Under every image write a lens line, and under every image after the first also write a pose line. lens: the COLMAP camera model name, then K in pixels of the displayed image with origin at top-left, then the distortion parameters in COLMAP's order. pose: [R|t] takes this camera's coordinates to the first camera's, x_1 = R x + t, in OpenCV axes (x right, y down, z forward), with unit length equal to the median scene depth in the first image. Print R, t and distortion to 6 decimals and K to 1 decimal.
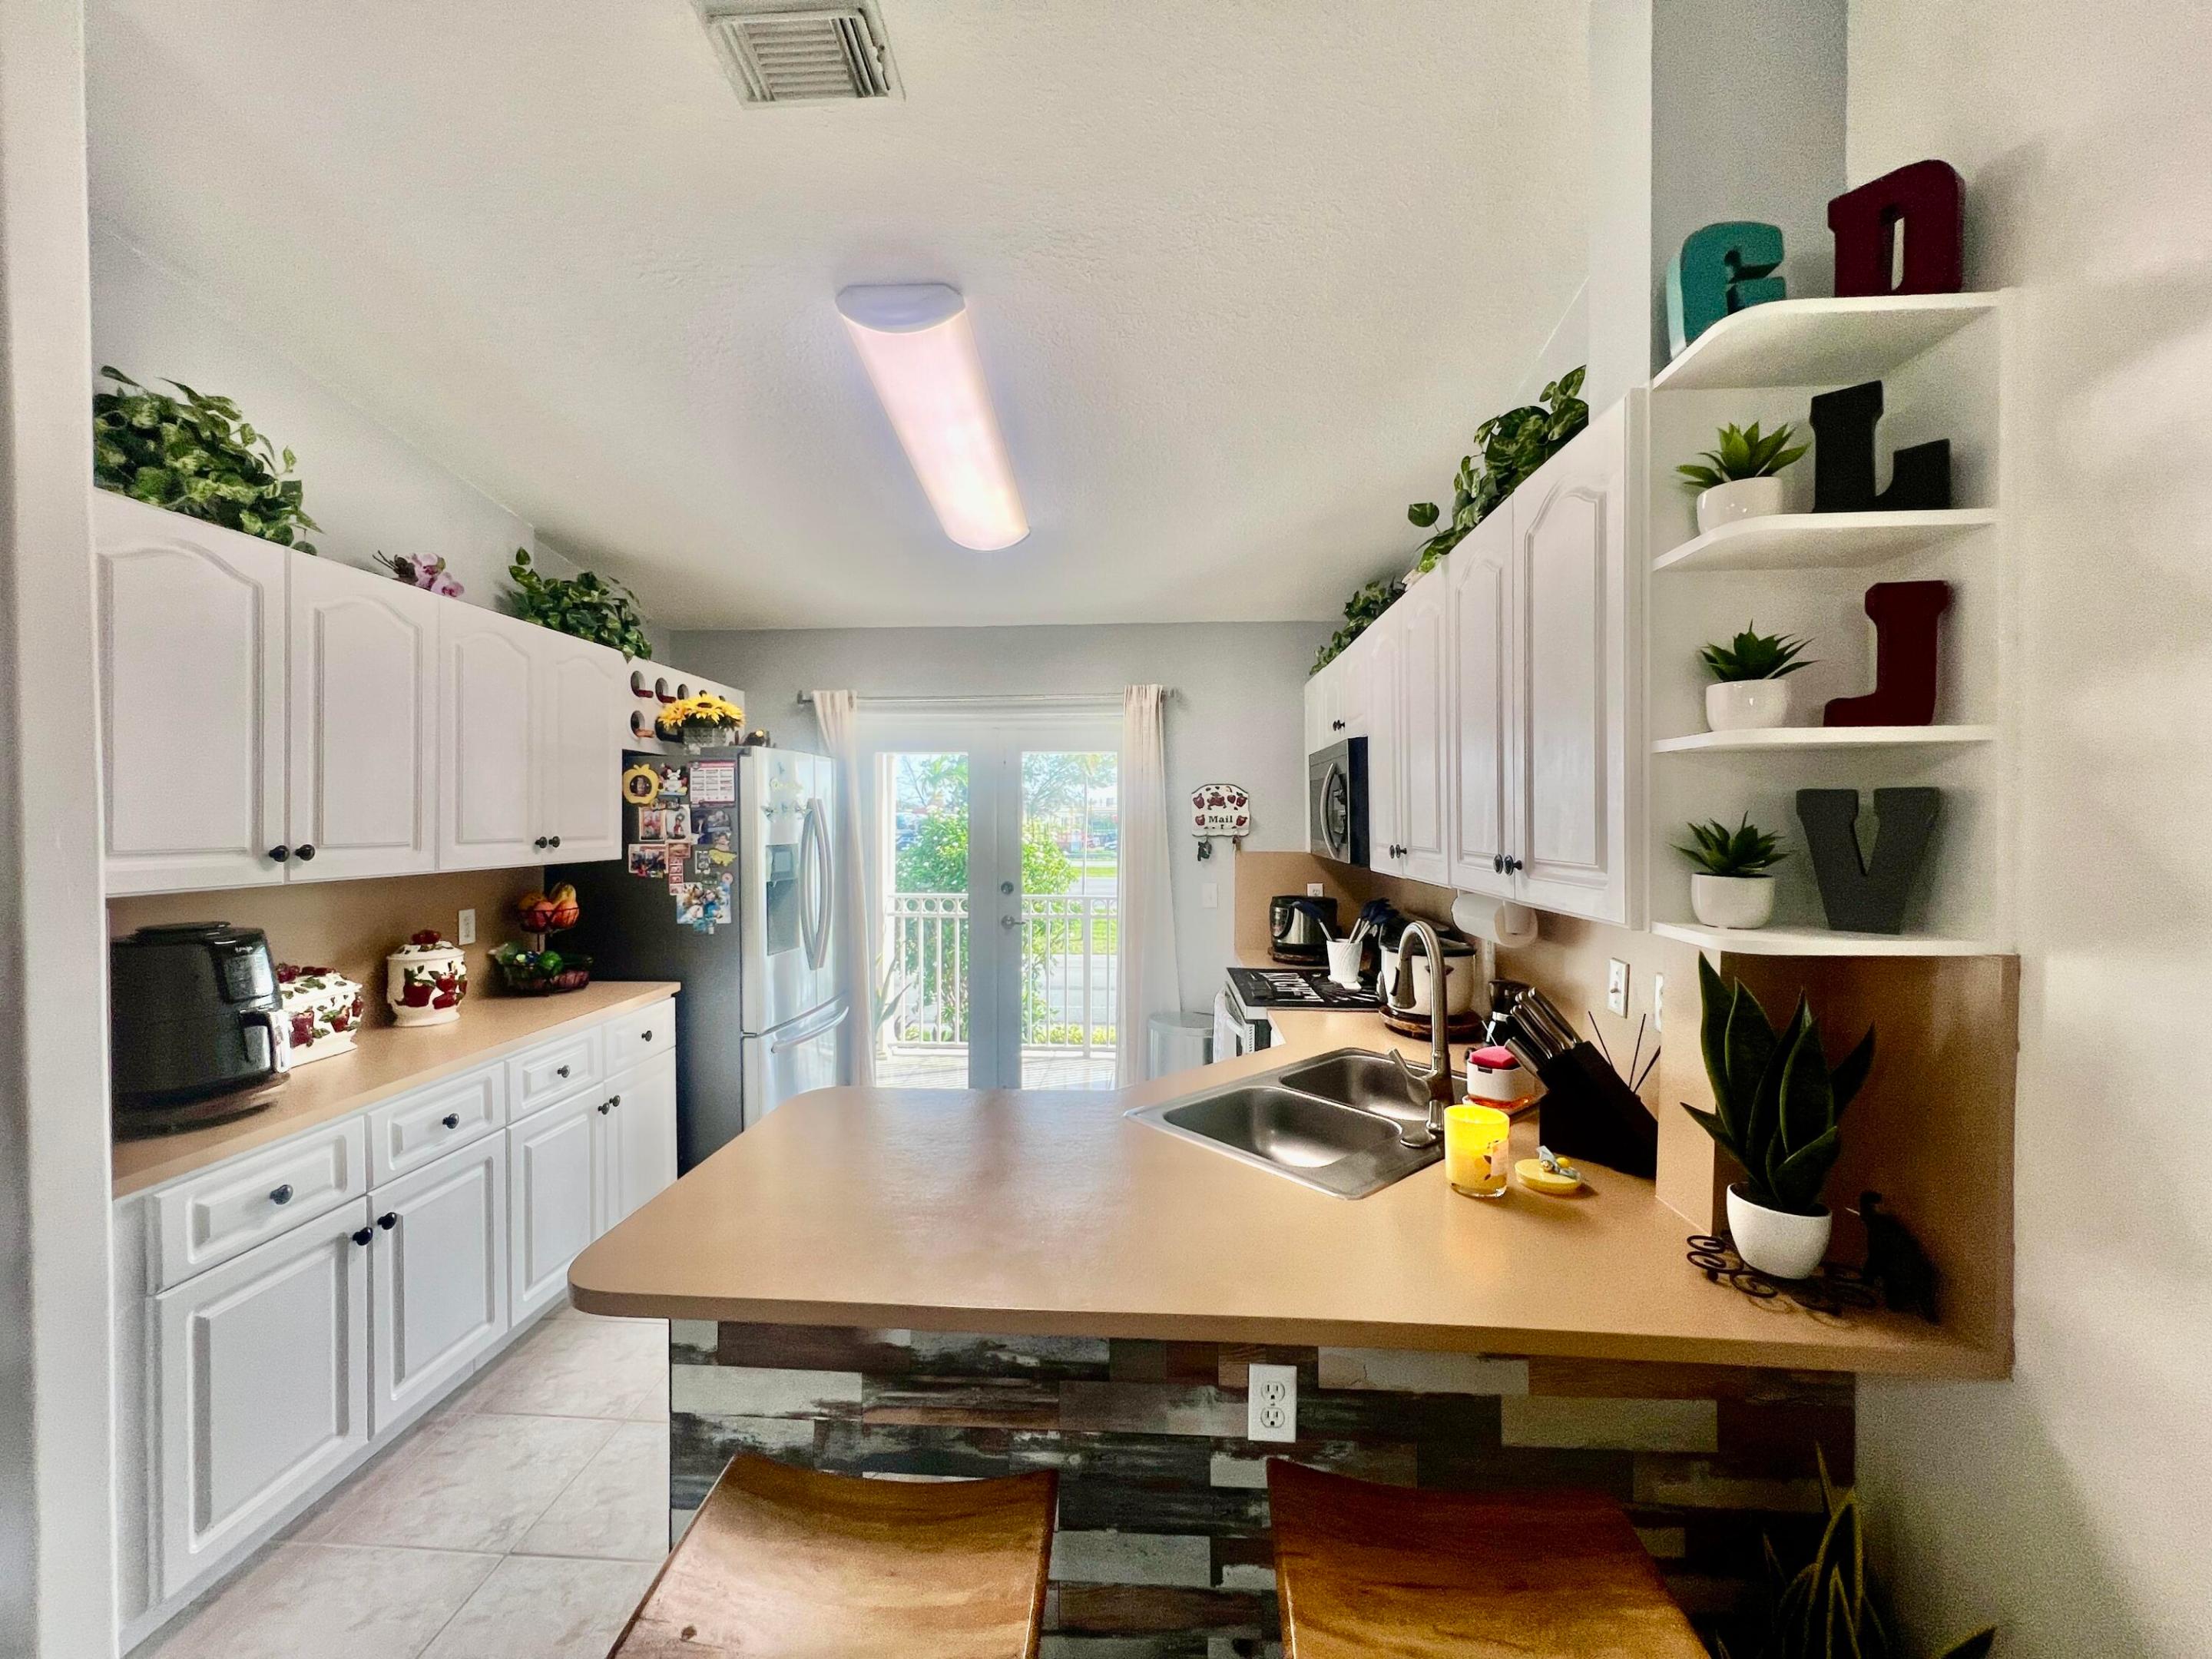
lens RADIAL K [[885.9, 0, 1106.7], [0, 885.9, 830.4], [0, 0, 1]] dist [-0.001046, -0.000242]
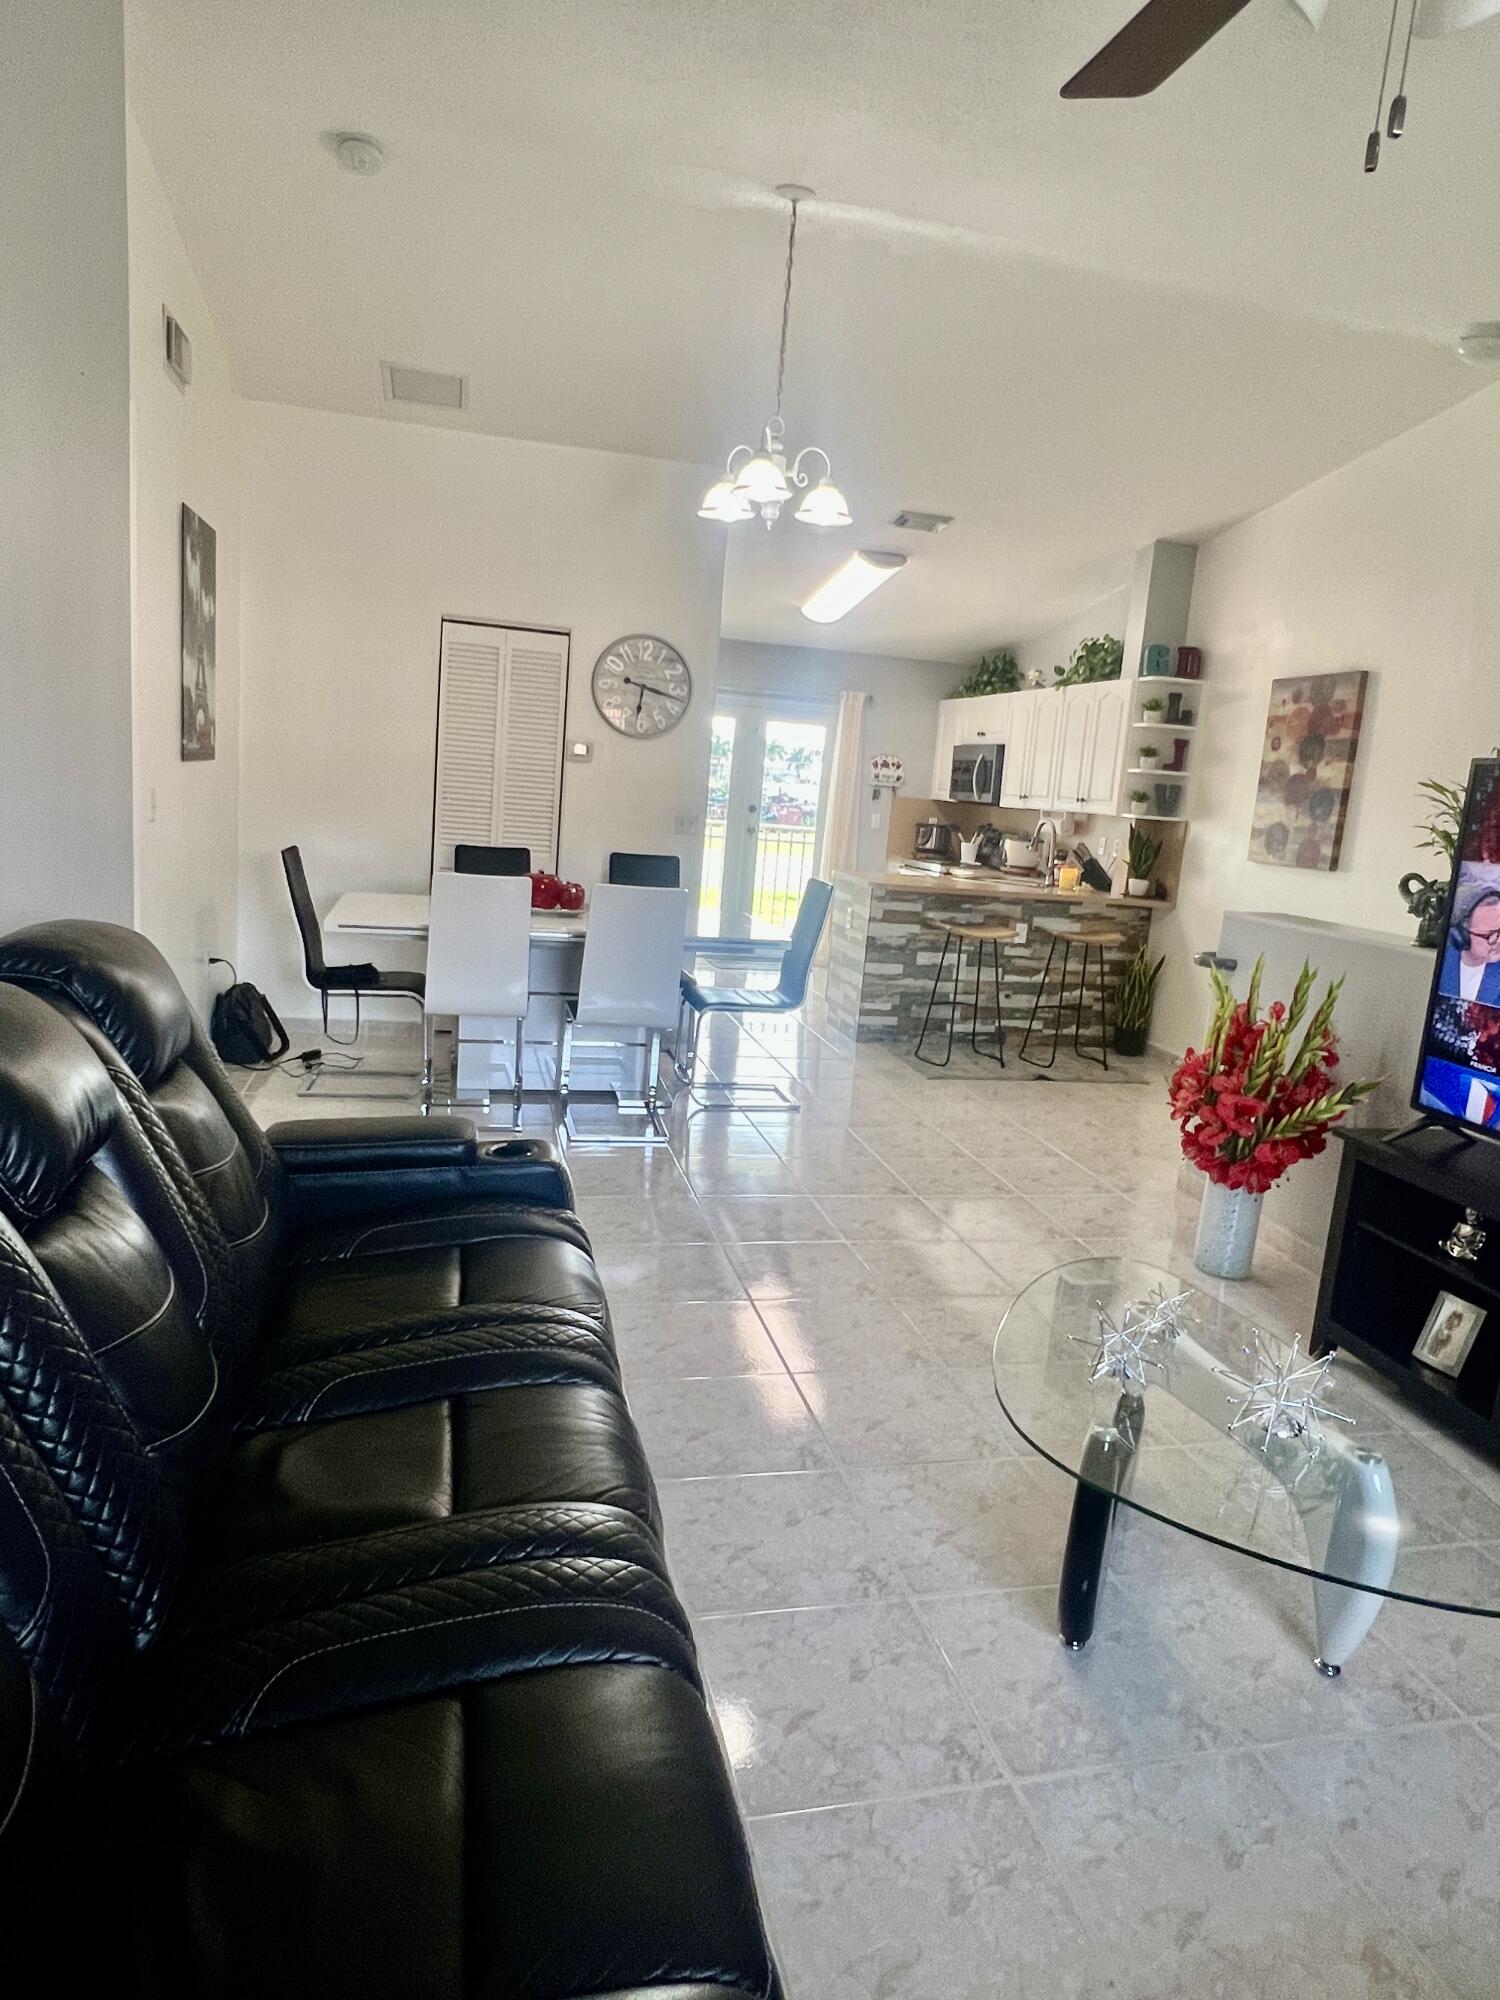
lens RADIAL K [[1208.9, 0, 745.4], [0, 1208.9, 986.0], [0, 0, 1]] dist [-0.001276, -0.002781]
pose [[0.953036, 0.025627, 0.301771, -1.731674], [-0.074863, 0.985427, 0.152741, 0.106435], [-0.293458, -0.168159, 0.941066, -2.482253]]
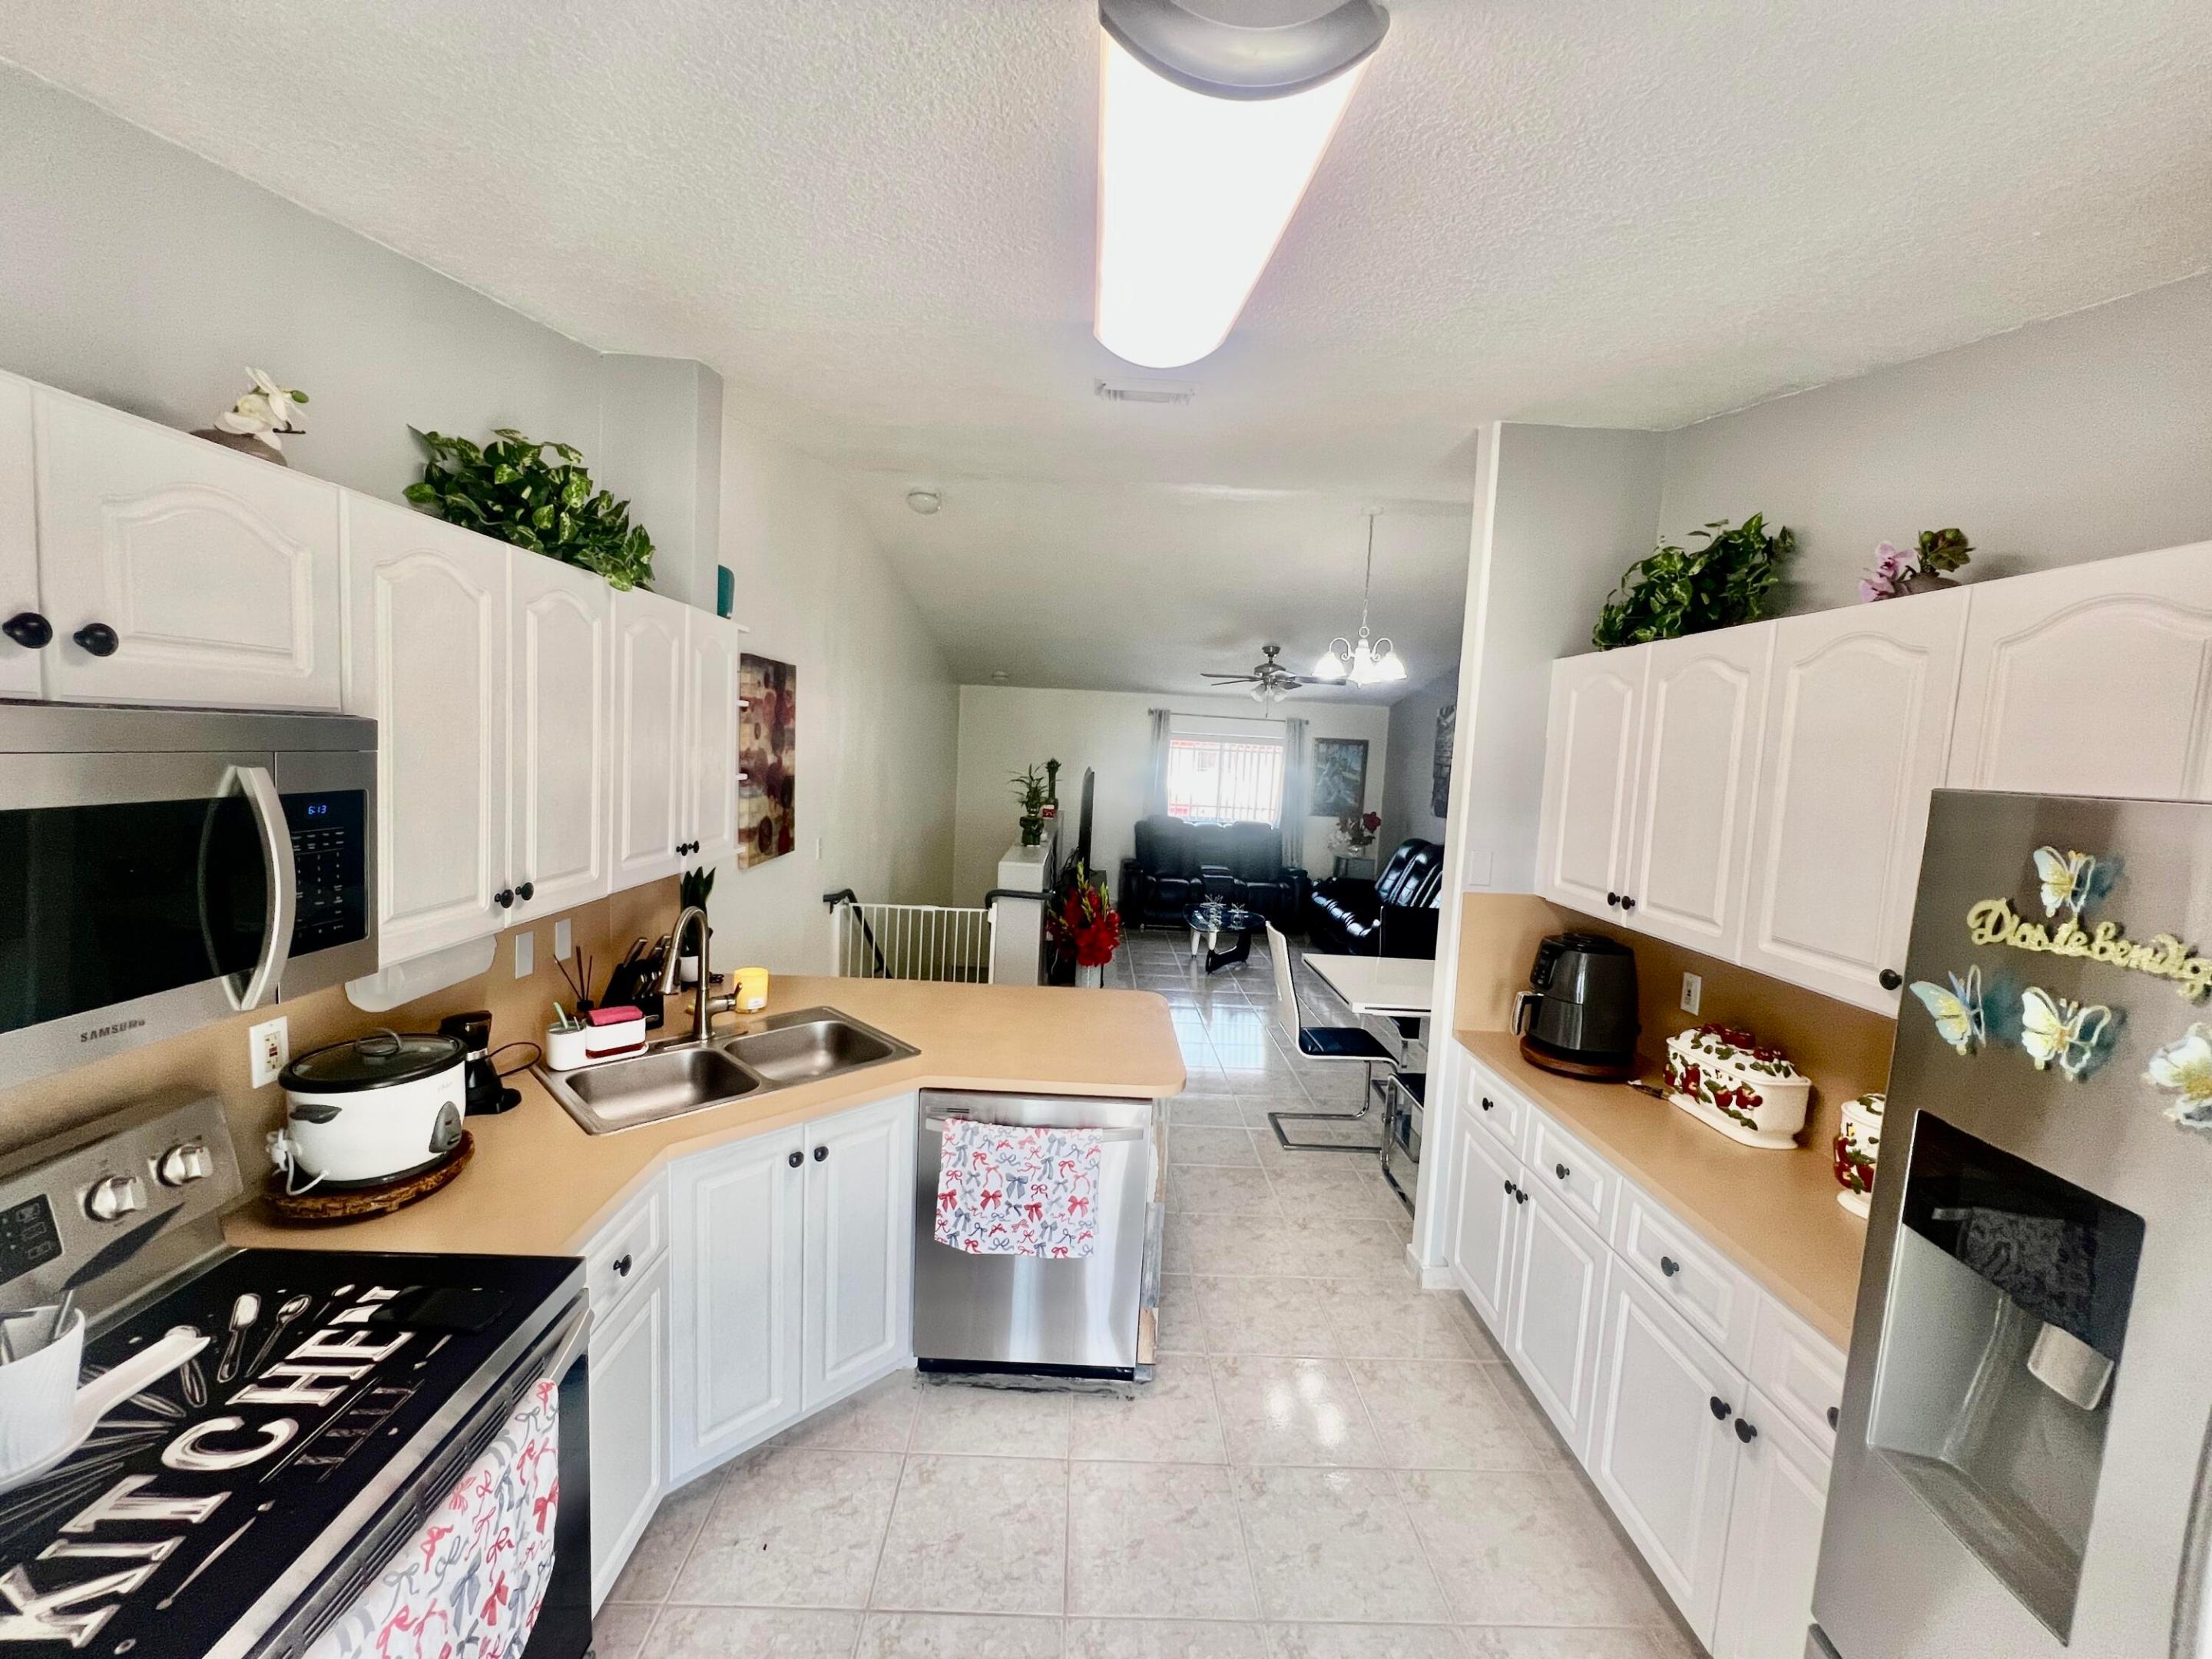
lens RADIAL K [[885.9, 0, 1098.2], [0, 885.9, 830.6], [0, 0, 1]] dist [-0.001046, -0.000242]
pose [[-0.996546, -0.043110, -0.070971, -0.131342], [-0.050773, 0.992637, 0.109974, -0.171995], [0.065707, 0.113198, -0.991397, 2.224464]]
